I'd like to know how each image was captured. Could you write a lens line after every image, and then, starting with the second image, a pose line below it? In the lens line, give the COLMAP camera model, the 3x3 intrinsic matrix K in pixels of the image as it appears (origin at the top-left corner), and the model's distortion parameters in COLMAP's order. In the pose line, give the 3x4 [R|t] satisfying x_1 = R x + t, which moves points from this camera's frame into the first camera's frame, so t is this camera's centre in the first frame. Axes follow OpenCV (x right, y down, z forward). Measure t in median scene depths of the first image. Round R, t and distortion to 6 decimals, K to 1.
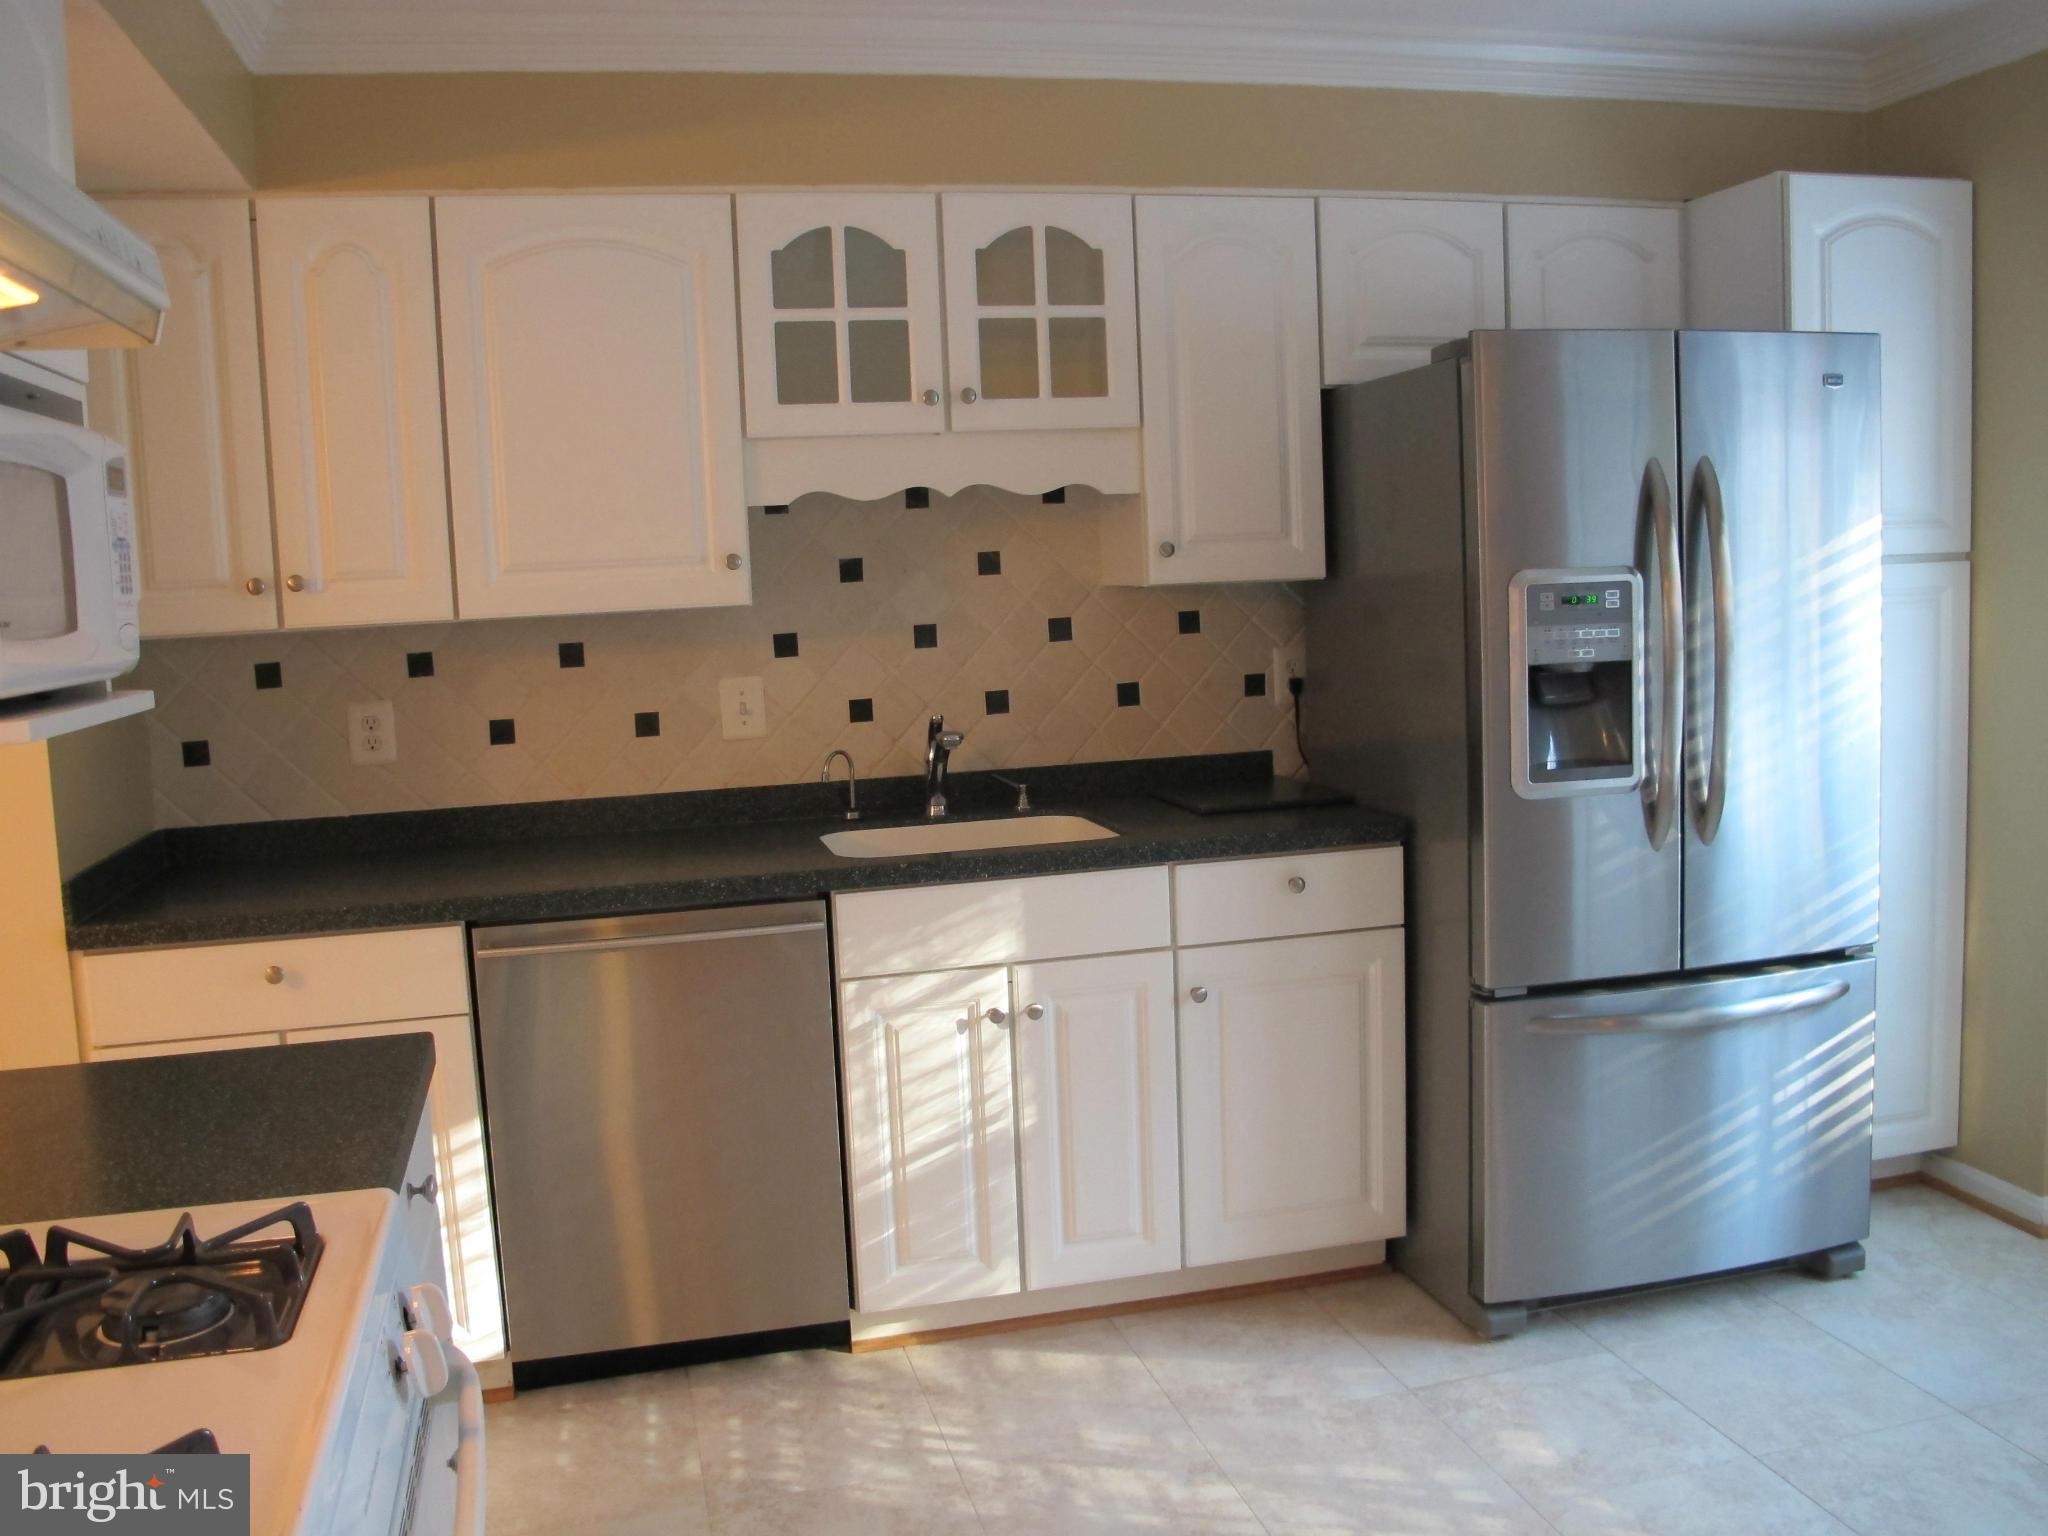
lens RADIAL K [[1766.4, 0, 989.7], [0, 1766.4, 762.7], [0, 0, 1]] dist [-0.093339, 0.014836]
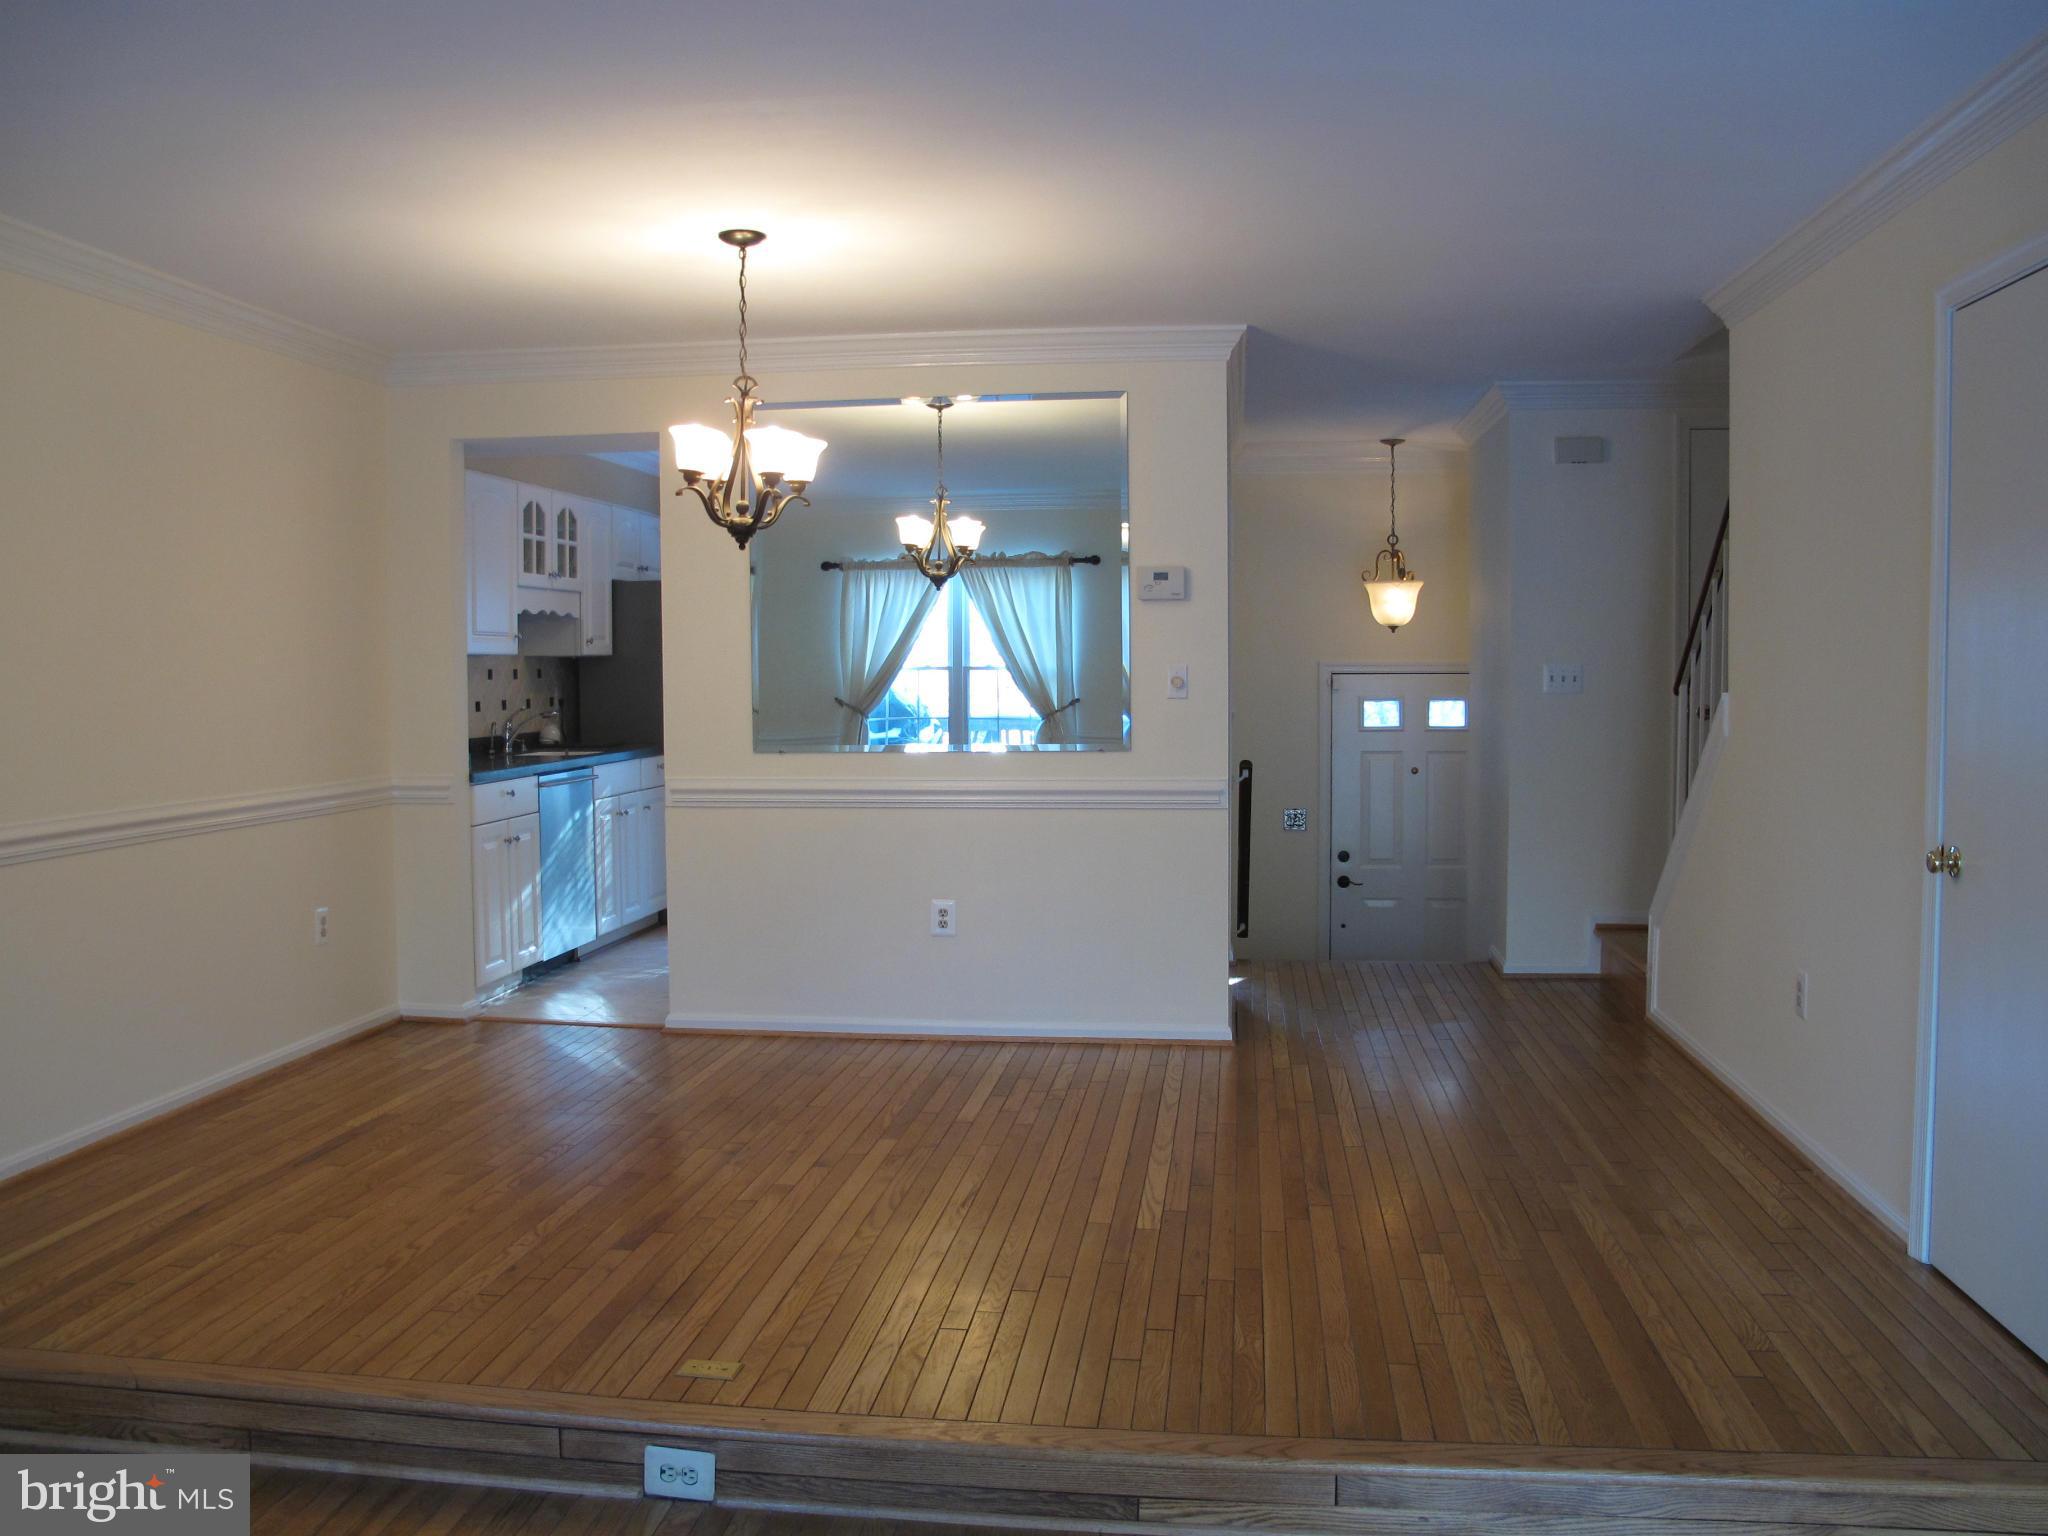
lens RADIAL K [[1766.4, 0, 989.7], [0, 1766.4, 762.7], [0, 0, 1]] dist [-0.093339, 0.014836]
pose [[0.367107, -0.012696, 0.930092, -2.091700], [0.096253, 0.995058, -0.024408, 0.173615], [-0.925185, 0.098485, 0.366515, -0.437727]]
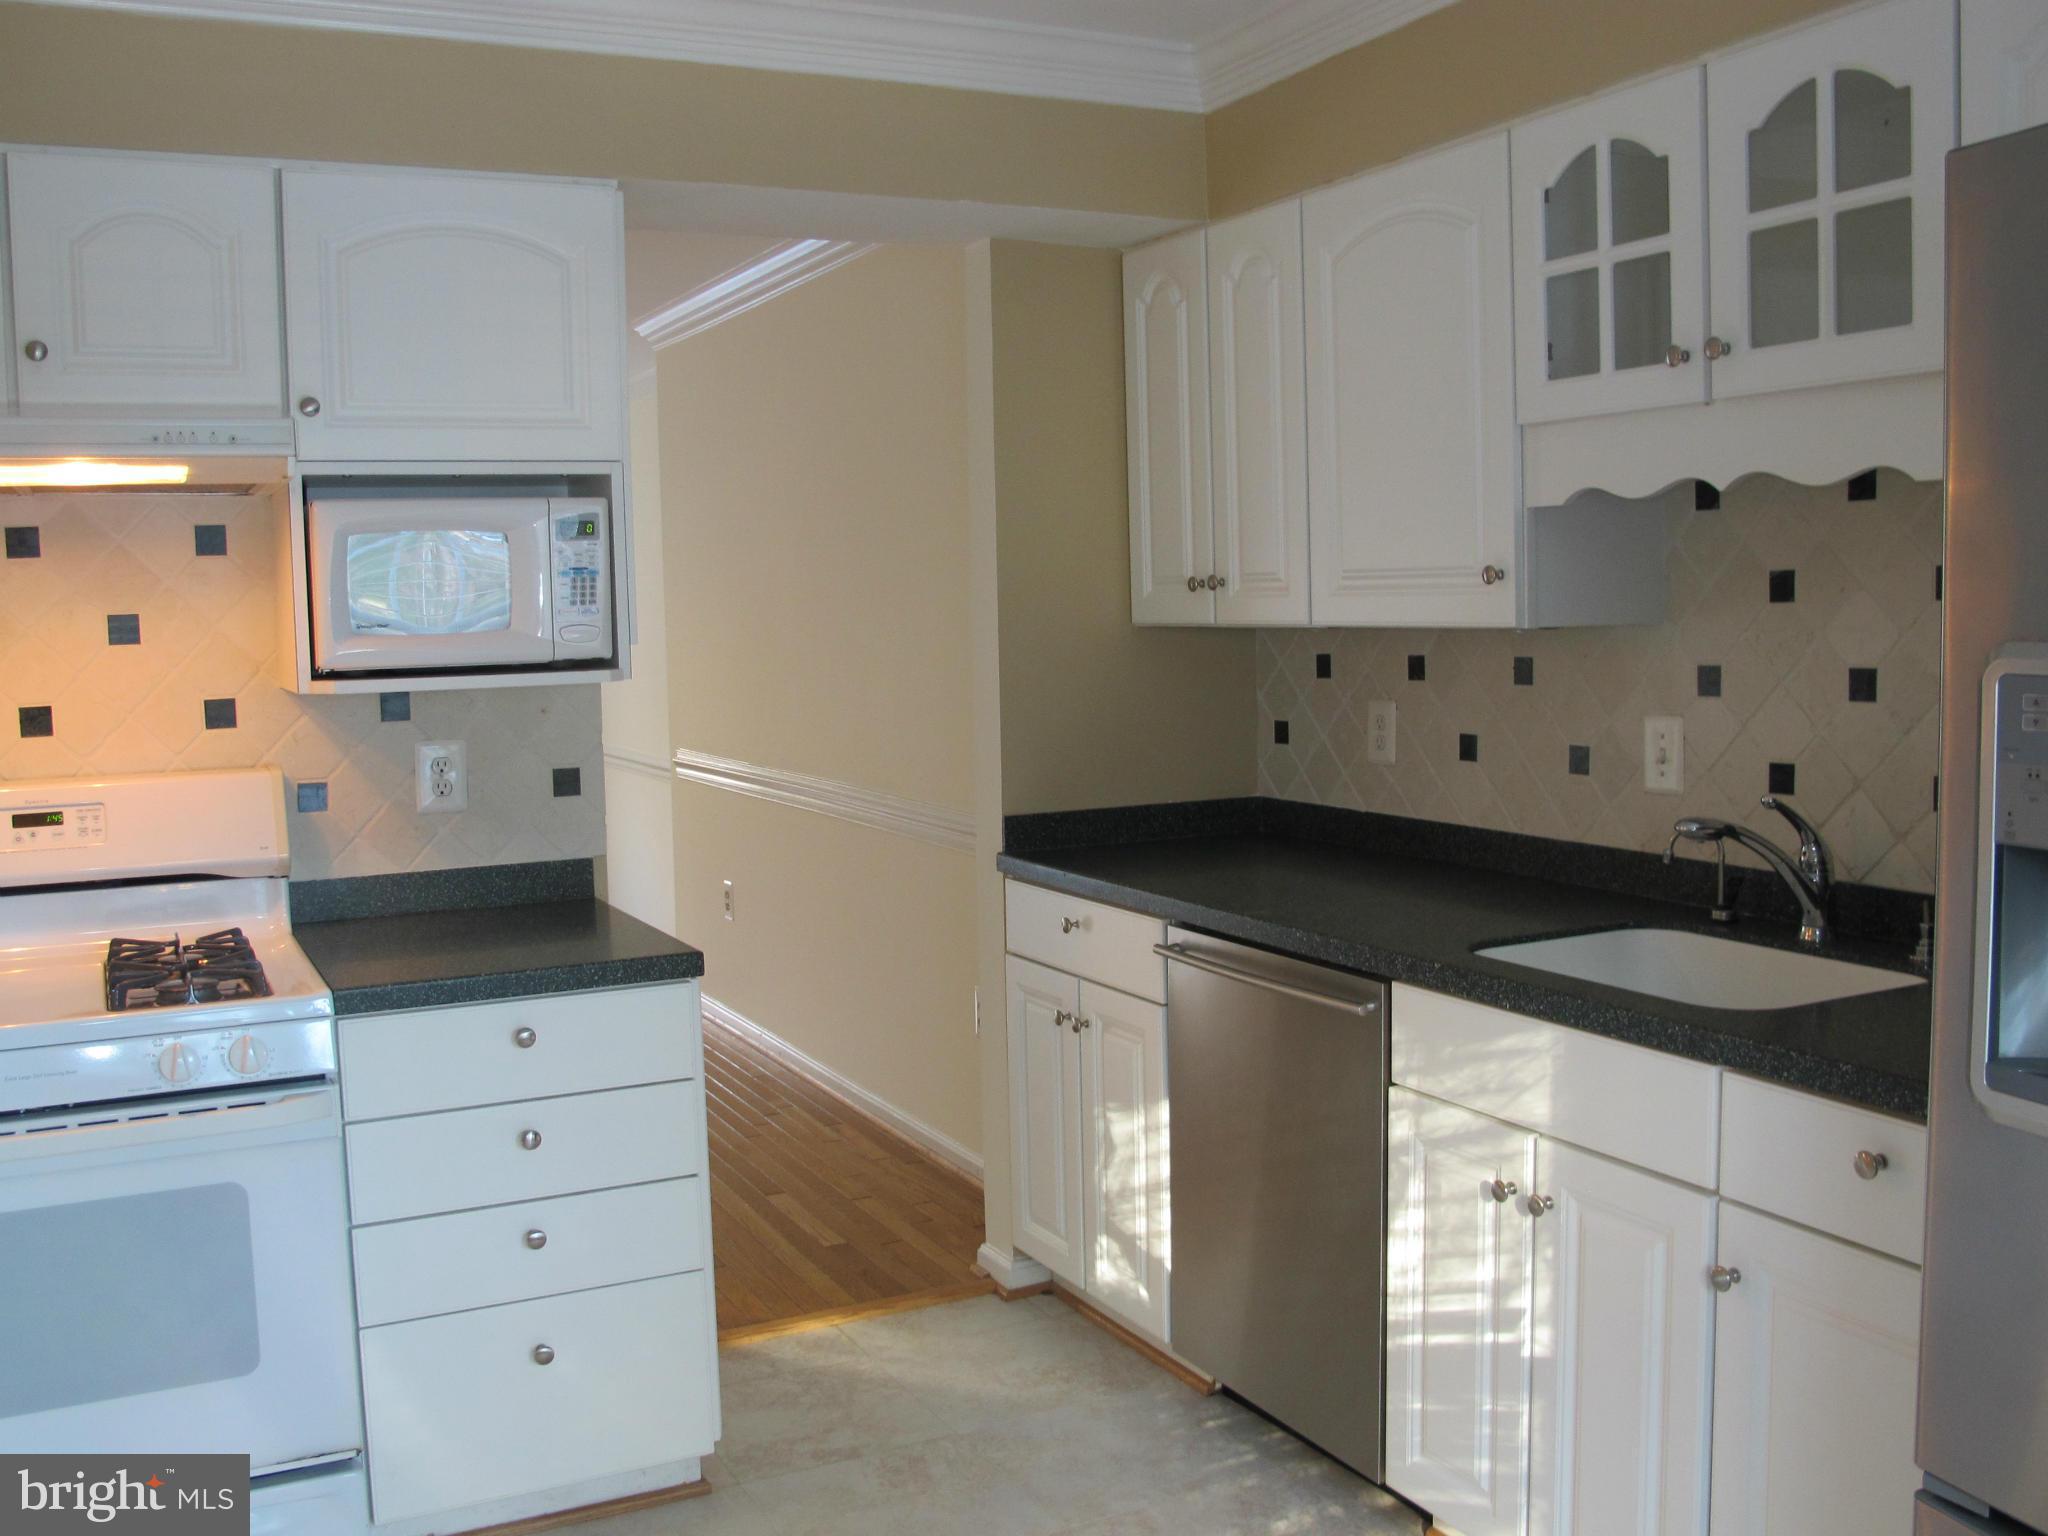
lens RADIAL K [[1915.4, 0, 1024.0], [0, 1915.4, 768.0], [0, 0, 1]] dist [-0.061314, 0.013513]
pose [[0.218288, 0.125775, -0.967745, 0.683185], [-0.098712, 0.989419, 0.106326, -0.095771], [0.970879, 0.072319, 0.228394, 0.571766]]
